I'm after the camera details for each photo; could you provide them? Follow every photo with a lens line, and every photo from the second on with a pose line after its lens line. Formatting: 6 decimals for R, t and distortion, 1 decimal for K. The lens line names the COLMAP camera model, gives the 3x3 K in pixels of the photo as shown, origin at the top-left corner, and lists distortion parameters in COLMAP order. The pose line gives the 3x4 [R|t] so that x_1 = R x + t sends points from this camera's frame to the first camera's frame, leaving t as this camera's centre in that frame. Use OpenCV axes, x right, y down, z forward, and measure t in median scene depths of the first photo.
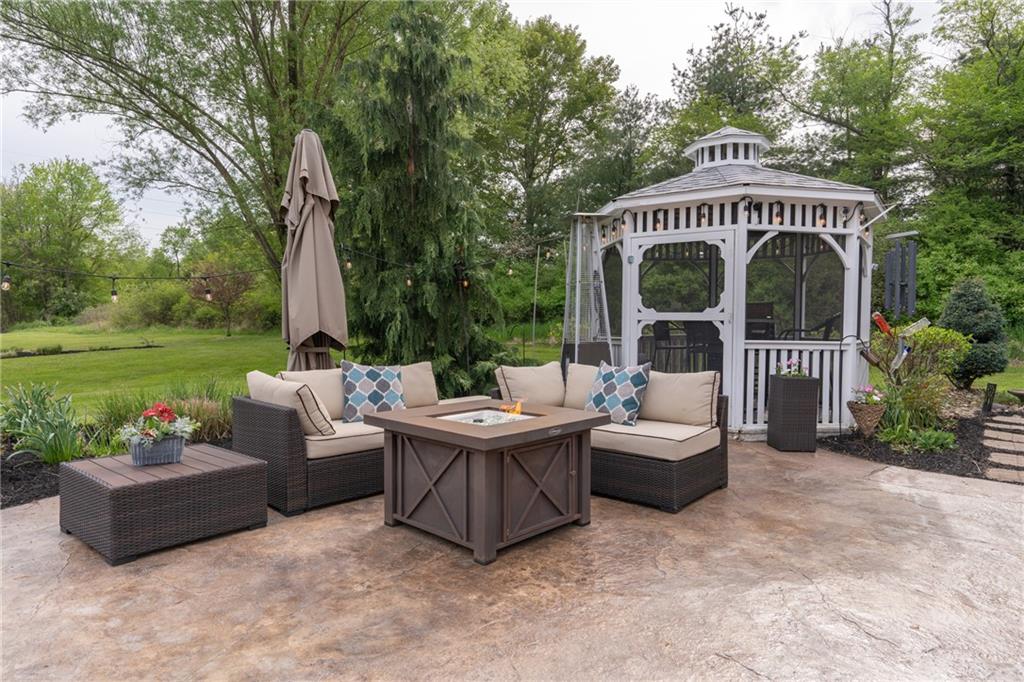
lens RADIAL K [[615.3, 0, 512.0], [0, 615.3, 341.0], [0, 0, 1]] dist [-0.005846, -0.000605]
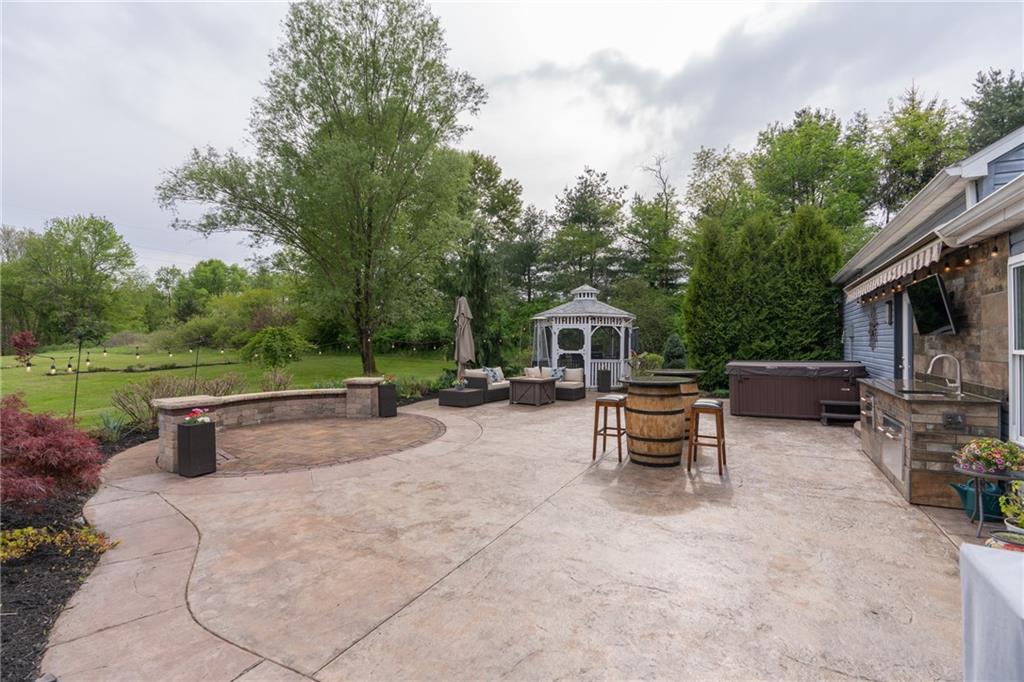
lens RADIAL K [[479.5, 0, 512.0], [0, 479.5, 341.0], [0, 0, 1]] dist [-0.002538, -0.001255]
pose [[0.984361, -0.002299, 0.176149, -0.108264], [0.007610, 0.999536, -0.029484, -0.006177], [-0.175999, 0.030364, 0.983922, -0.322515]]
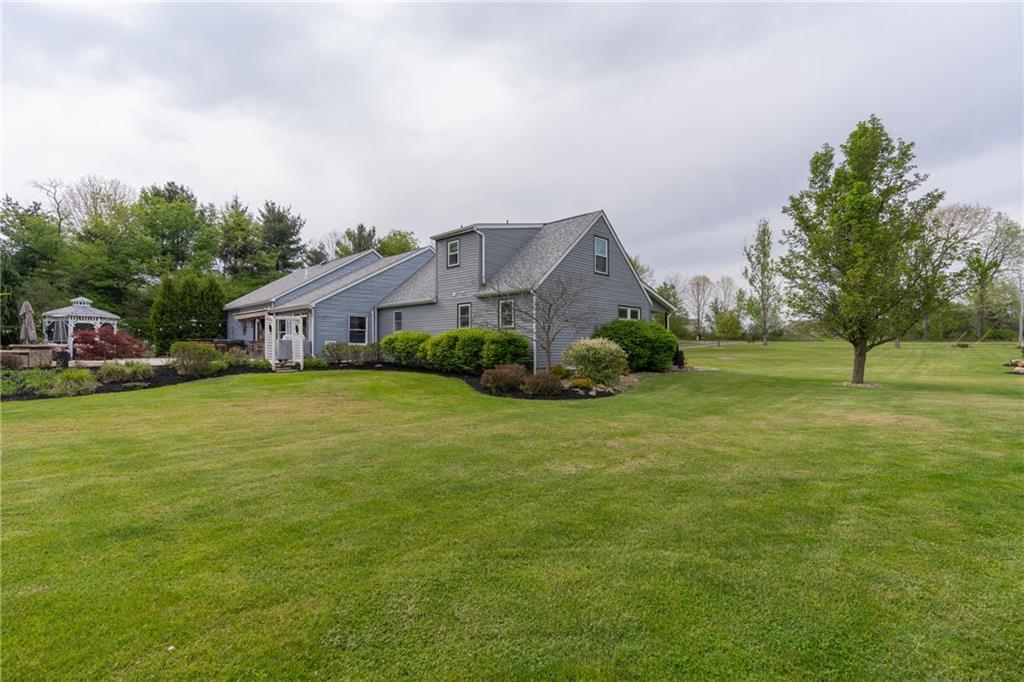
lens RADIAL K [[479.5, 0, 512.0], [0, 479.5, 341.0], [0, 0, 1]] dist [-0.002538, -0.001255]
pose [[0.128404, 0.001267, 0.991721, -0.833009], [0.021769, 0.999755, -0.004096, 0.024118], [-0.991483, 0.022115, 0.128344, -0.799066]]
